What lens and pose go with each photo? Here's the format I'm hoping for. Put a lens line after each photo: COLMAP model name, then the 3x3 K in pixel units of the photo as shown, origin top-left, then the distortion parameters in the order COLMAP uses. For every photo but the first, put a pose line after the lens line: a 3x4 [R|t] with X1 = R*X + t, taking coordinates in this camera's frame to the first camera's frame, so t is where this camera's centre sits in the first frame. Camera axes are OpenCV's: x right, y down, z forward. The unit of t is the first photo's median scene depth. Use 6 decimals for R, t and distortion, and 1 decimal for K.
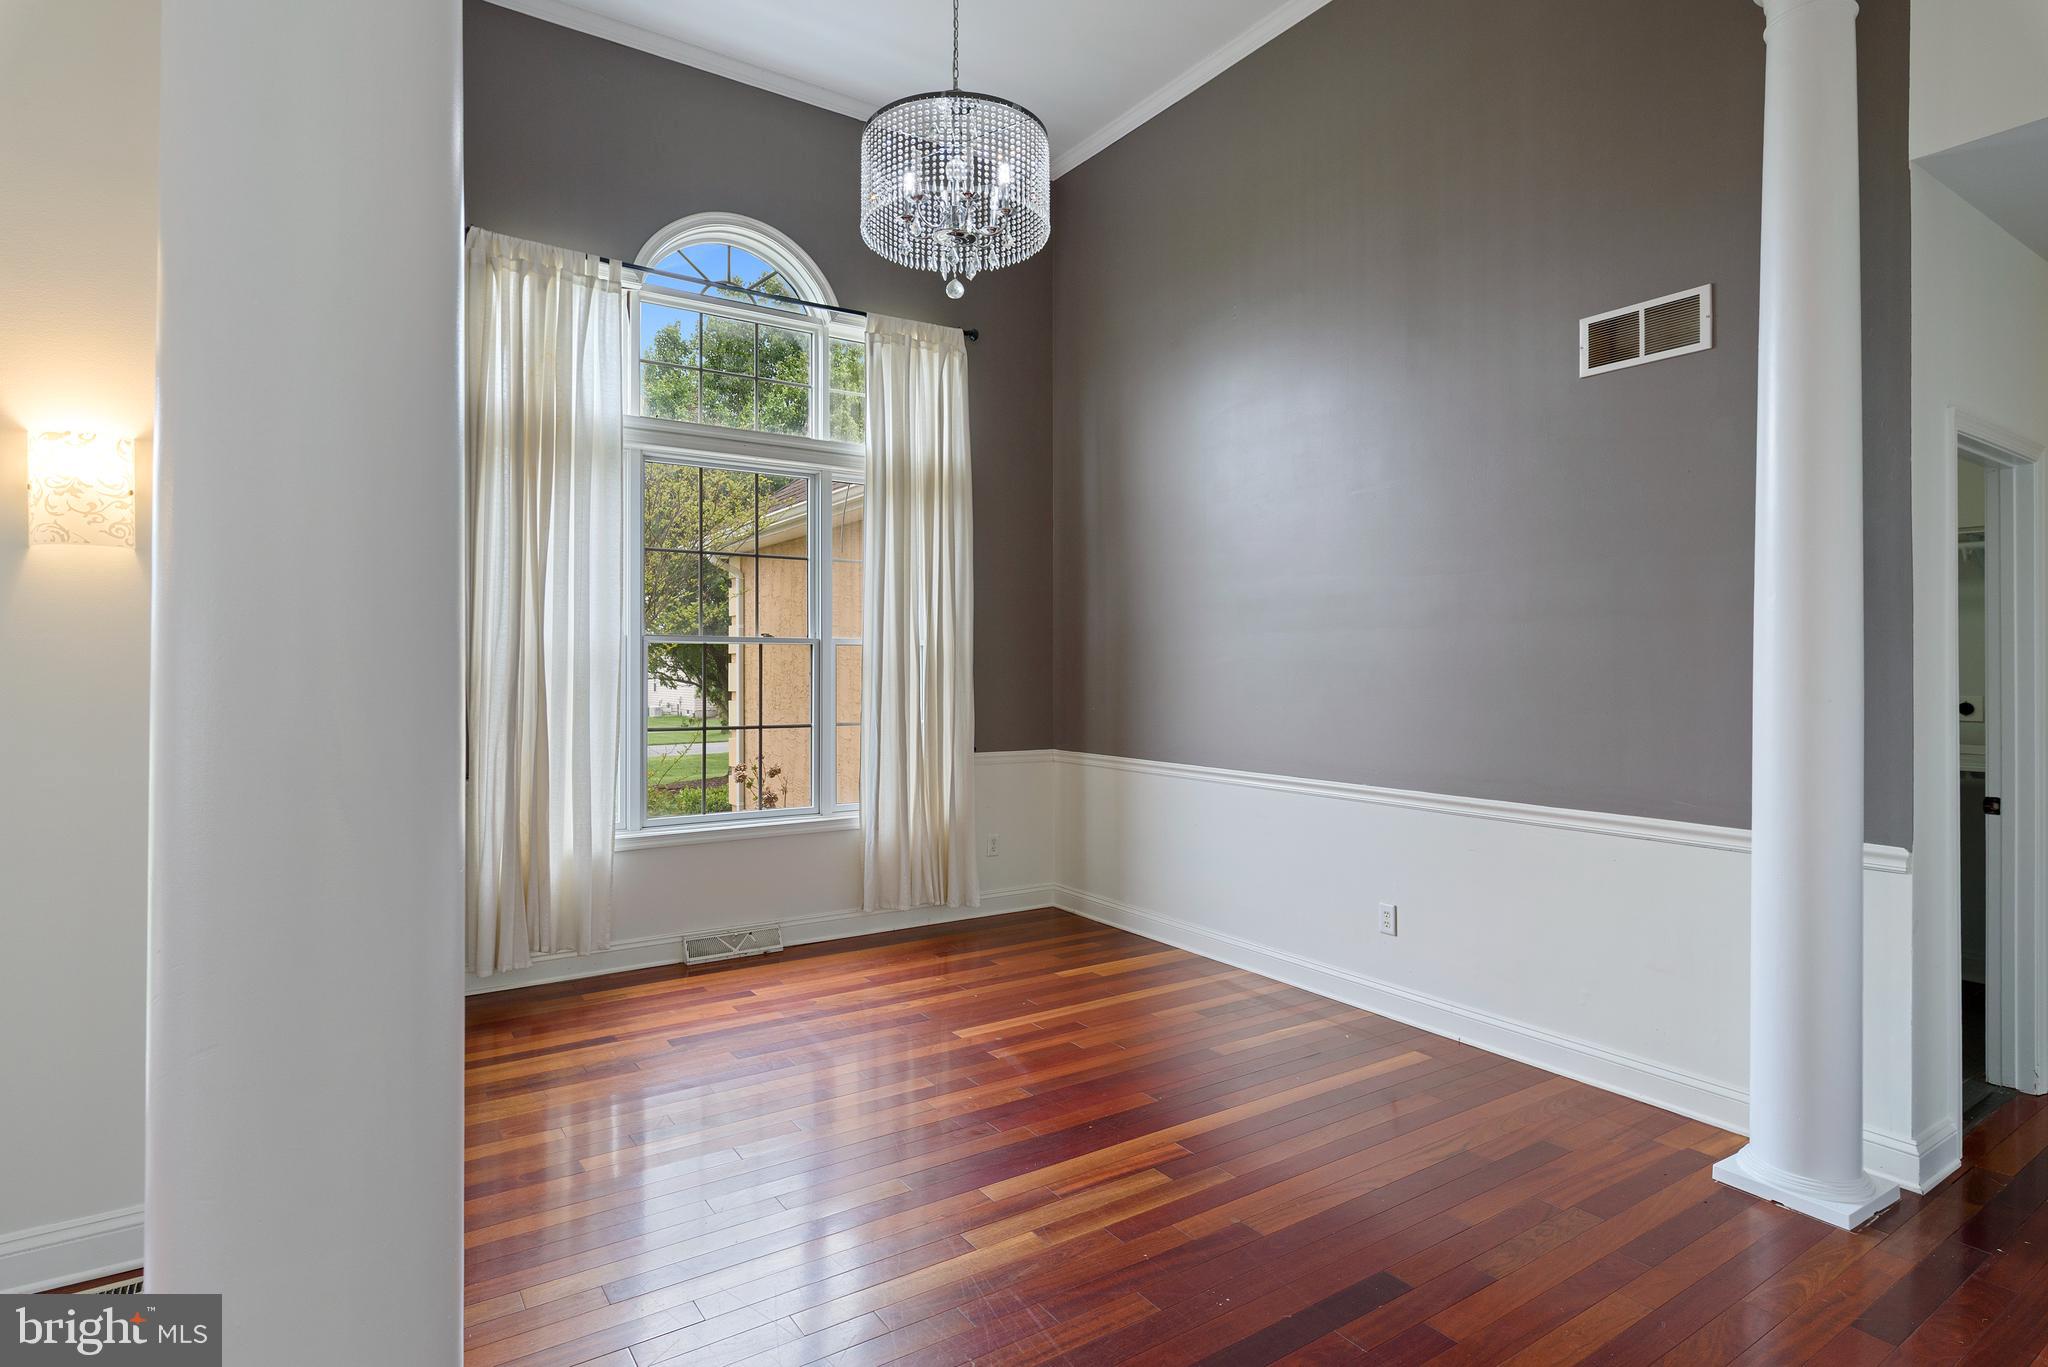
lens RADIAL K [[1038.3, 0, 998.3], [0, 1038.3, 656.5], [0, 0, 1]] dist [-0.001717, -0.000735]
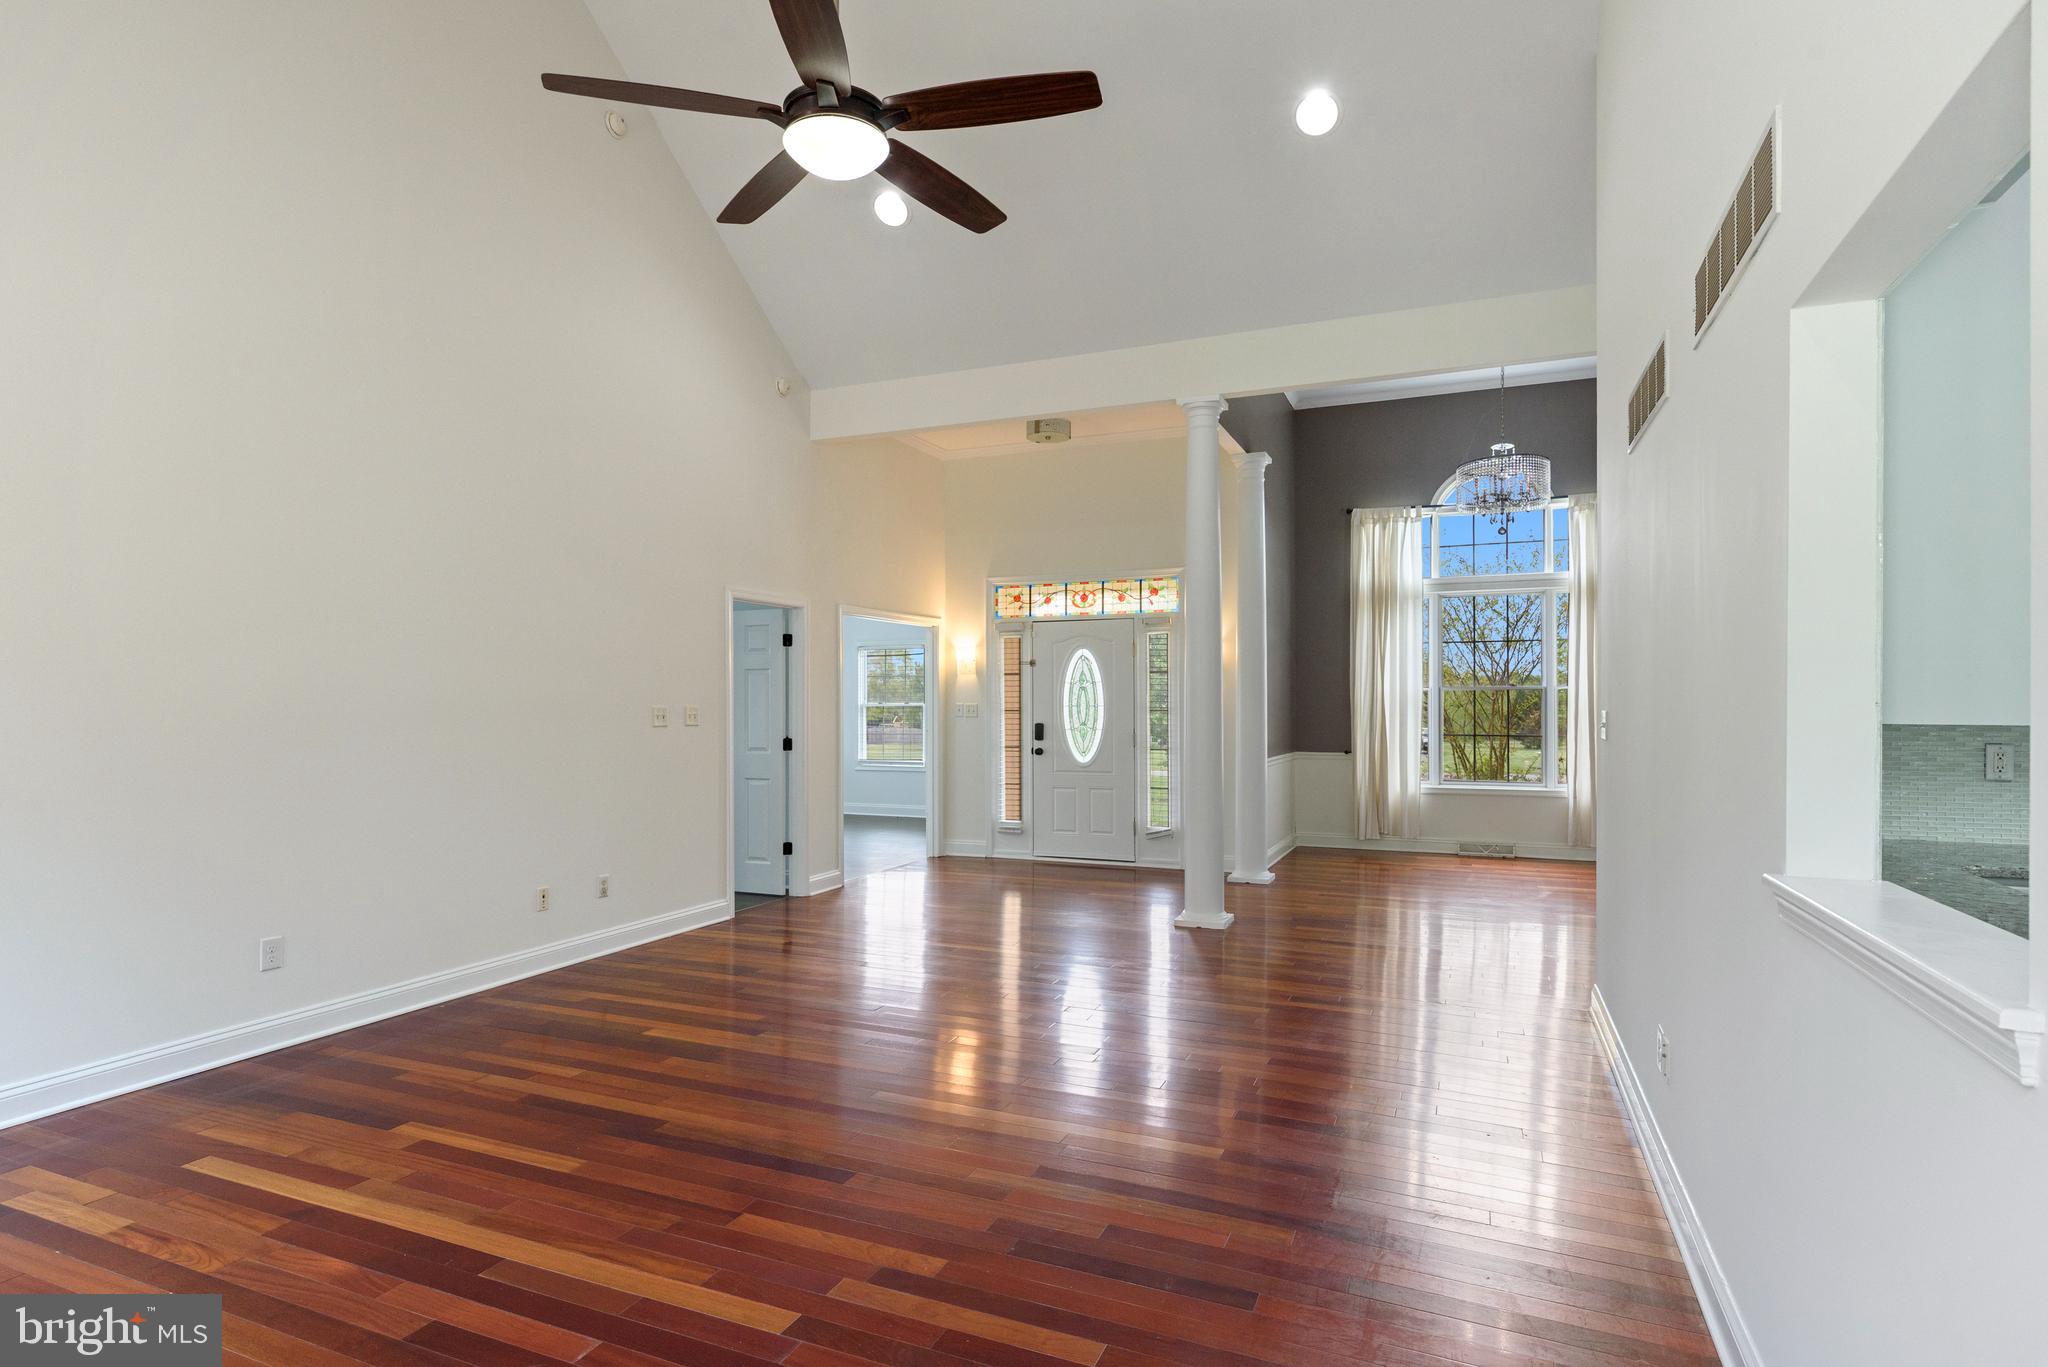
lens RADIAL K [[1038.3, 0, 1032.2], [0, 1038.3, 703.4], [0, 0, 1]] dist [-0.001717, -0.000735]
pose [[0.551438, -0.001220, -0.834215, 0.819798], [0.012349, 0.999901, 0.006701, -0.011970], [0.834124, -0.013997, 0.551399, -0.691823]]
